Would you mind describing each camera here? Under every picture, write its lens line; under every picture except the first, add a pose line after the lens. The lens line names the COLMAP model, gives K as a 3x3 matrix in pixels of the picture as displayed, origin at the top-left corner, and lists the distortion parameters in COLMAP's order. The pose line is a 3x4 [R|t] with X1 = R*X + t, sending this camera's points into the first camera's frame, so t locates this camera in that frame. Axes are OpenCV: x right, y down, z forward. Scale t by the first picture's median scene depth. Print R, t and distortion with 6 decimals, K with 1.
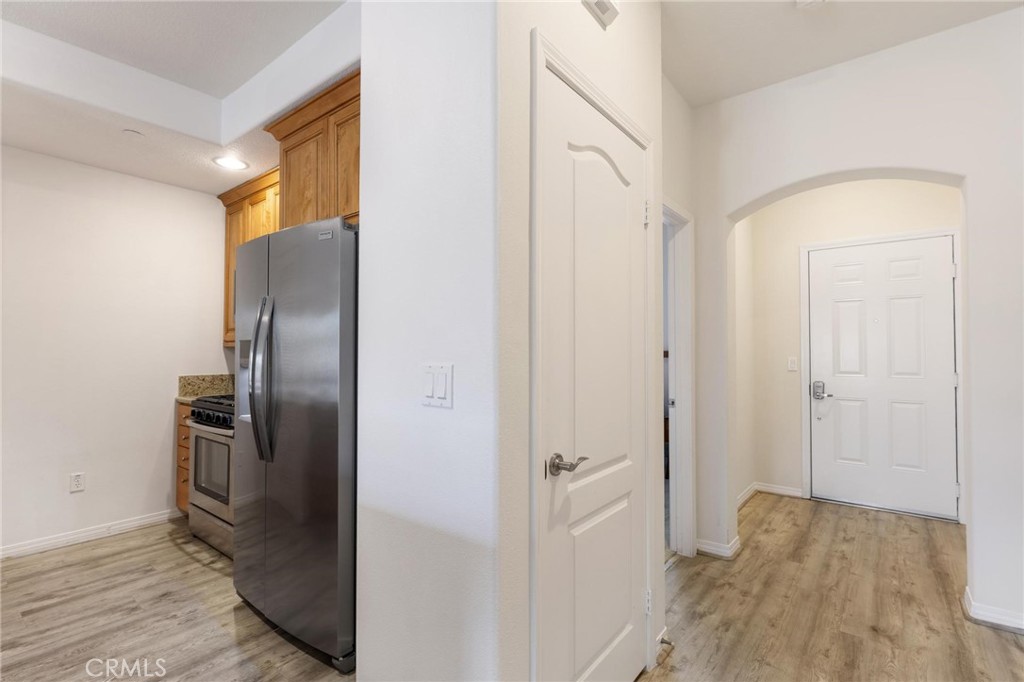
lens RADIAL K [[467.1, 0, 512.5], [0, 467.1, 343.9], [0, 0, 1]] dist [0.003049, -0.002800]
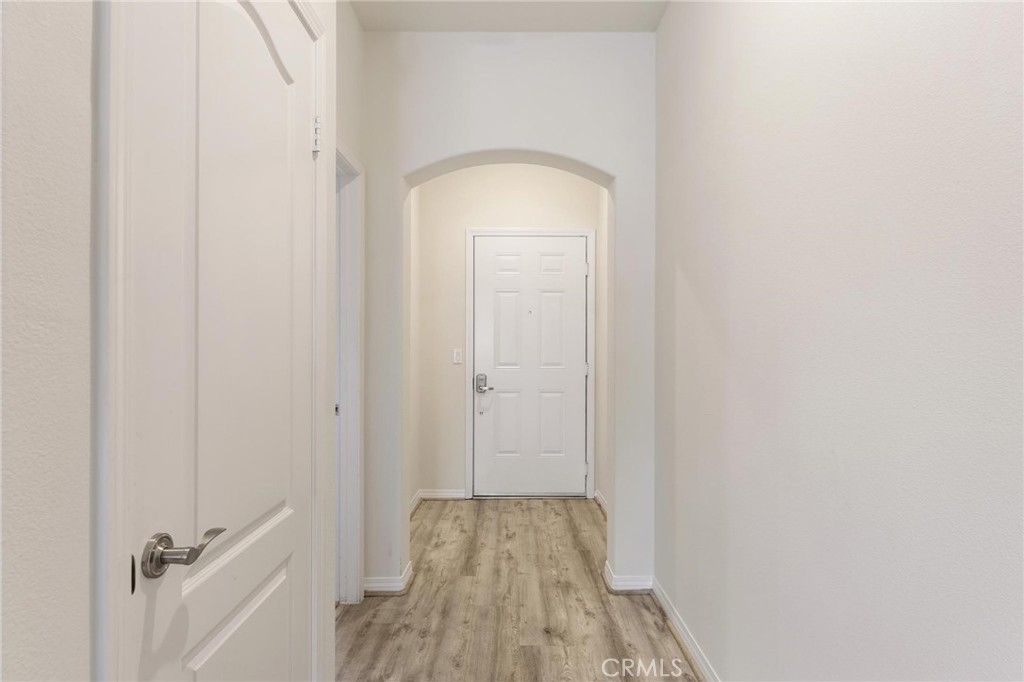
lens RADIAL K [[552.3, 0, 513.0], [0, 552.3, 344.2], [0, 0, 1]] dist [0.000583, 0.000205]
pose [[0.783603, 0.001639, 0.621259, 0.010445], [-0.013463, 0.999806, 0.014344, 0.004066], [-0.621116, -0.019604, 0.783474, 0.137269]]
